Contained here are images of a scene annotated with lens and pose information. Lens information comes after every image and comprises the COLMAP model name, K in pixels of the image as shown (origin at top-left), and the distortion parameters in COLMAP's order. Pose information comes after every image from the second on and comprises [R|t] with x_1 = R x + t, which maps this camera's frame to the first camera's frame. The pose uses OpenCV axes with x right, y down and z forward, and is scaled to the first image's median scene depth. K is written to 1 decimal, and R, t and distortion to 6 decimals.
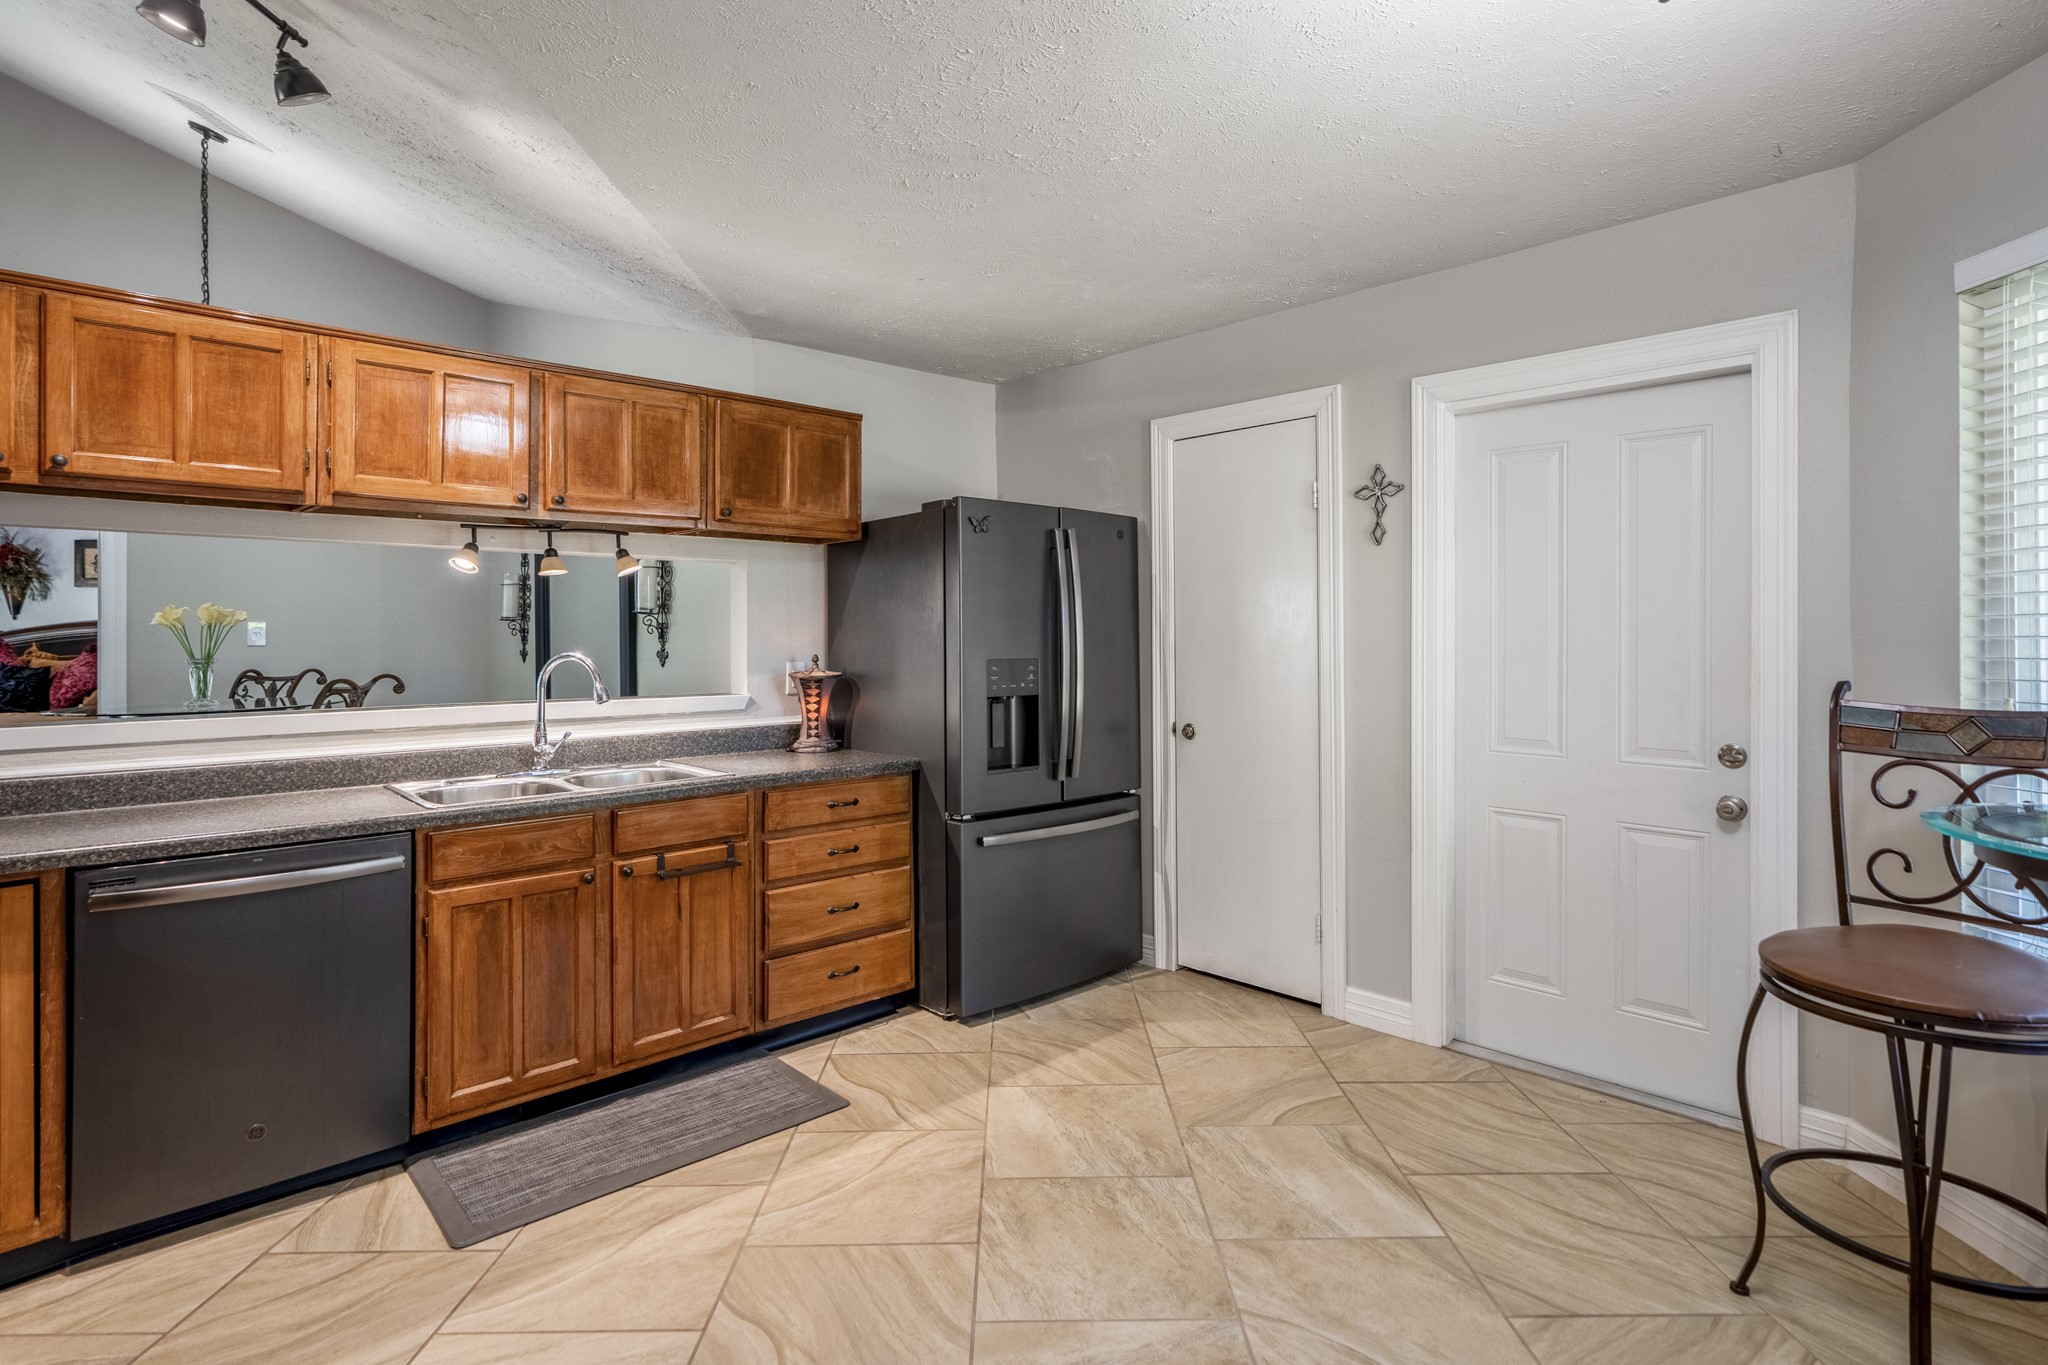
lens RADIAL K [[996.0, 0, 1039.0], [0, 996.0, 634.7], [0, 0, 1]] dist [-0.001336, -0.000107]
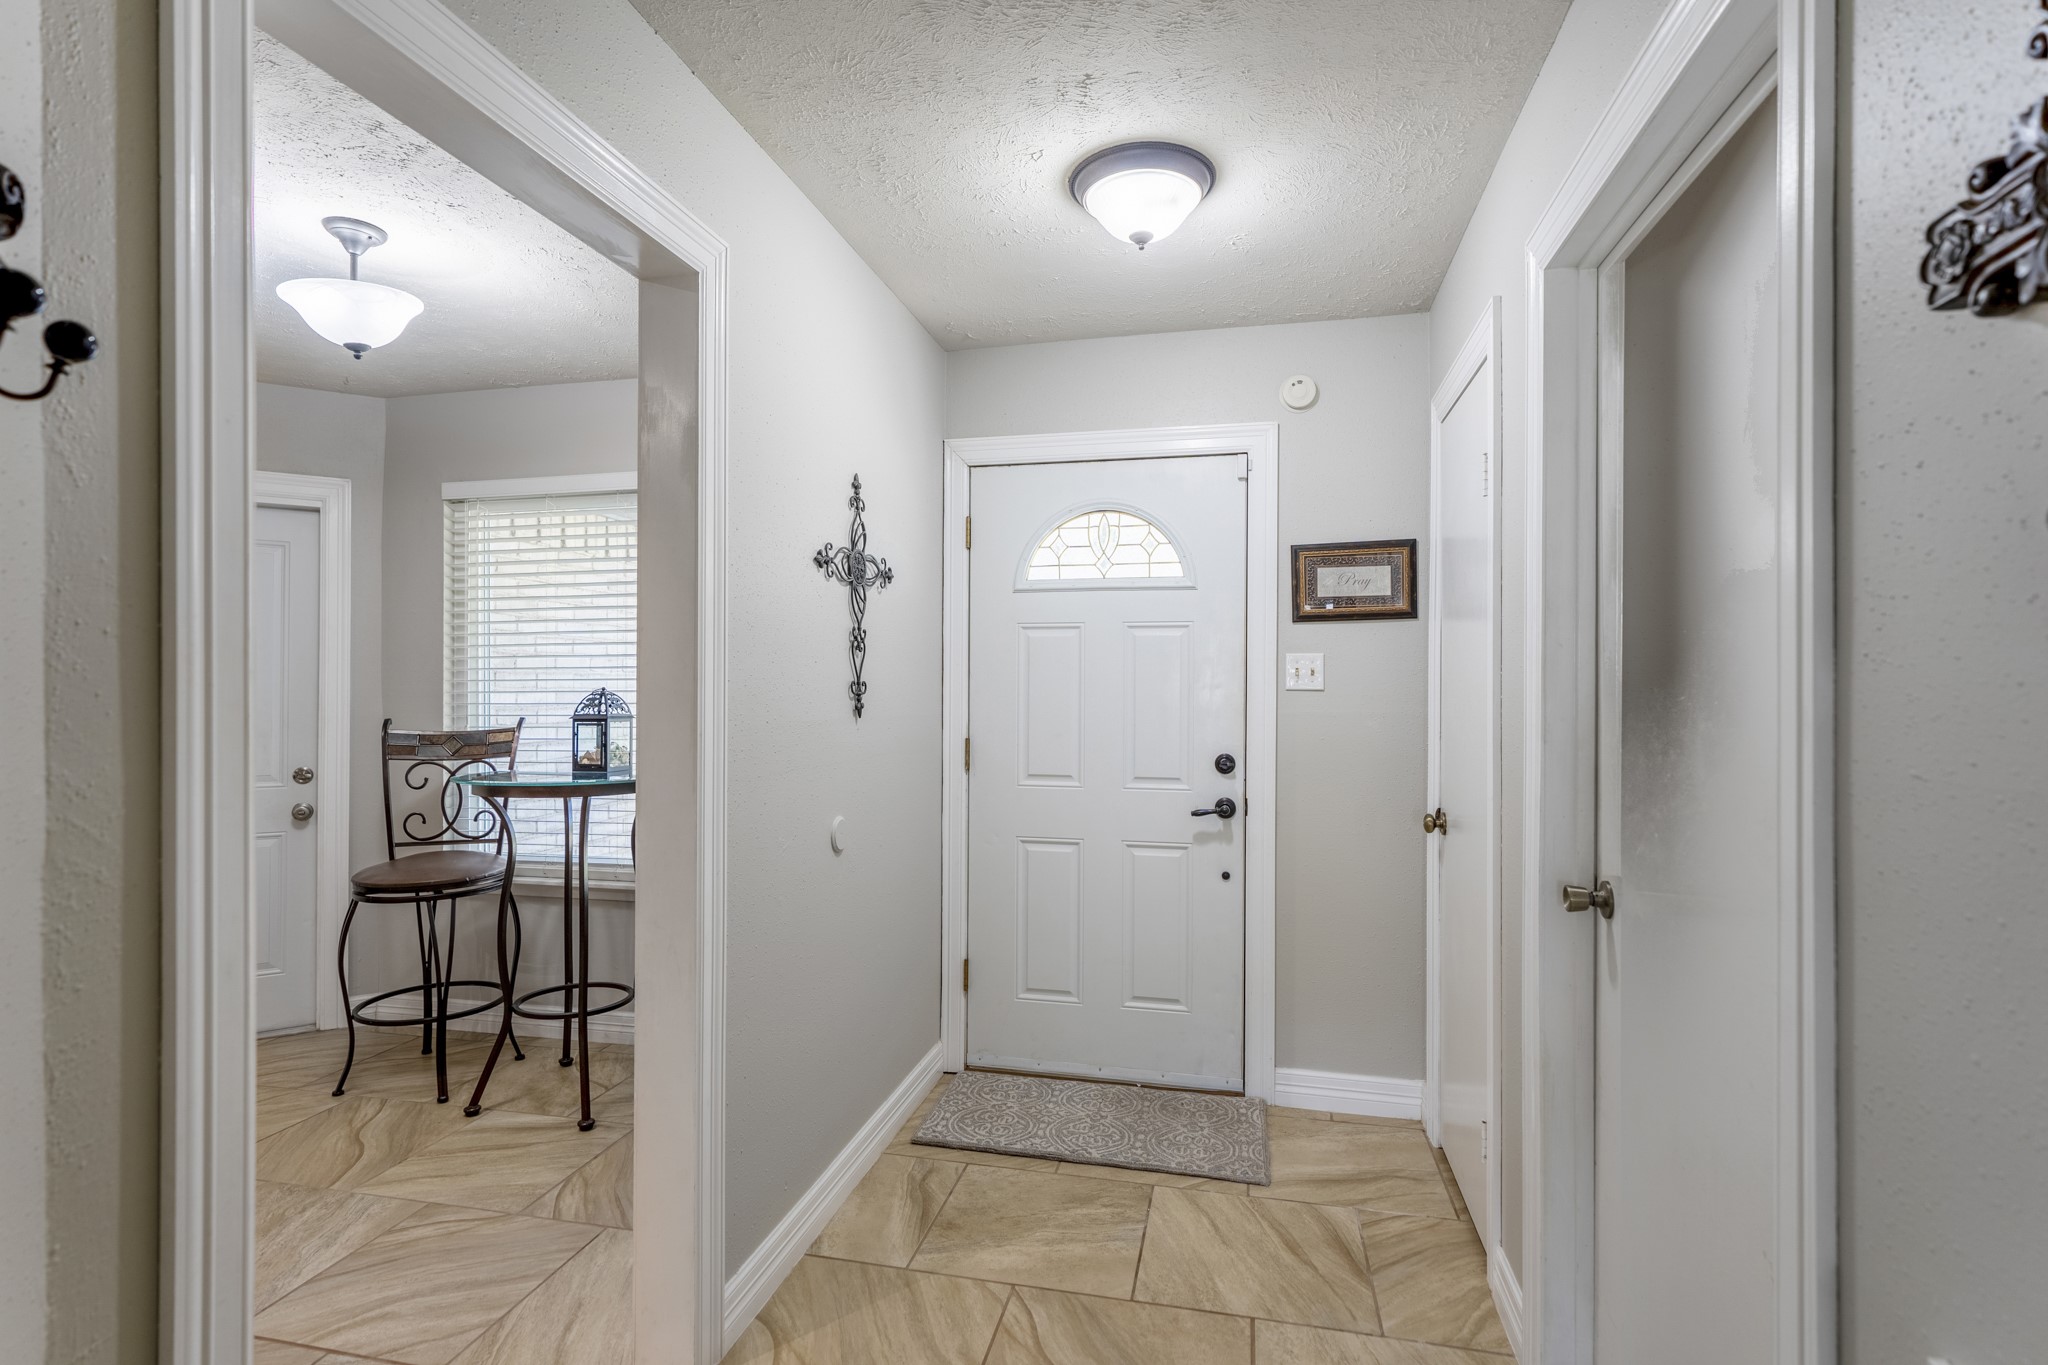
lens RADIAL K [[983.1, 0, 1018.2], [0, 983.1, 688.3], [0, 0, 1]] dist [0.001217, 0.000765]
pose [[0.239208, 0.001738, 0.970967, -0.543680], [-0.001427, 0.999998, -0.001438, -0.003960], [-0.970967, -0.001042, 0.239210, -0.425636]]
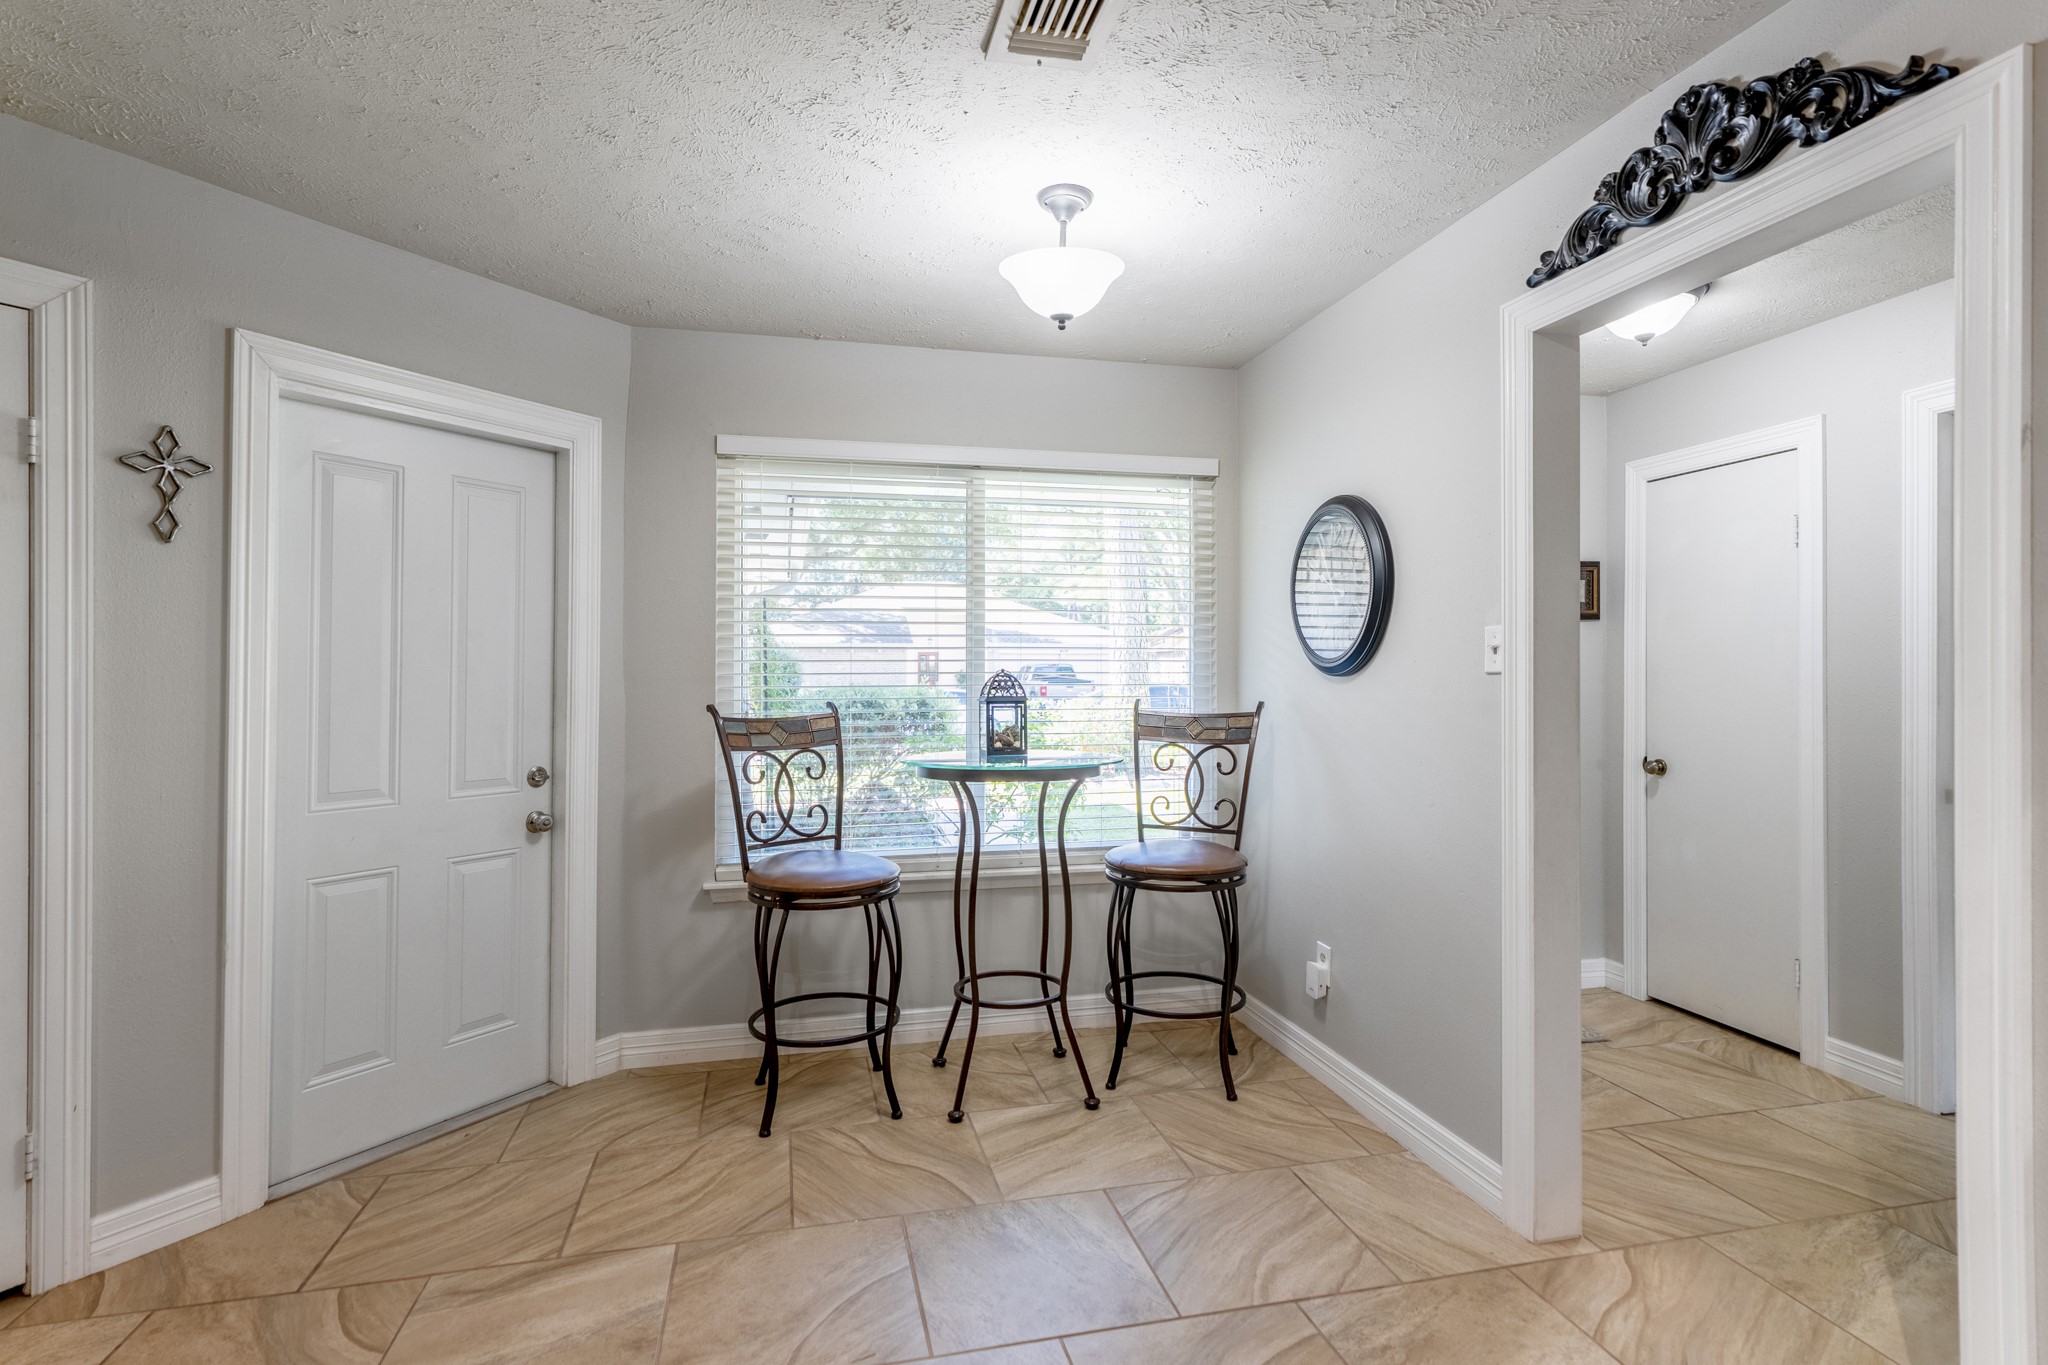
lens RADIAL K [[1005.0, 0, 988.6], [0, 1005.0, 671.3], [0, 0, 1]] dist [-0.016173, 0.009799]
pose [[-0.204456, 0.002393, 0.978873, -0.699350], [-0.000773, 0.999996, -0.002606, 0.001113], [-0.978876, -0.001290, -0.204453, 0.899741]]
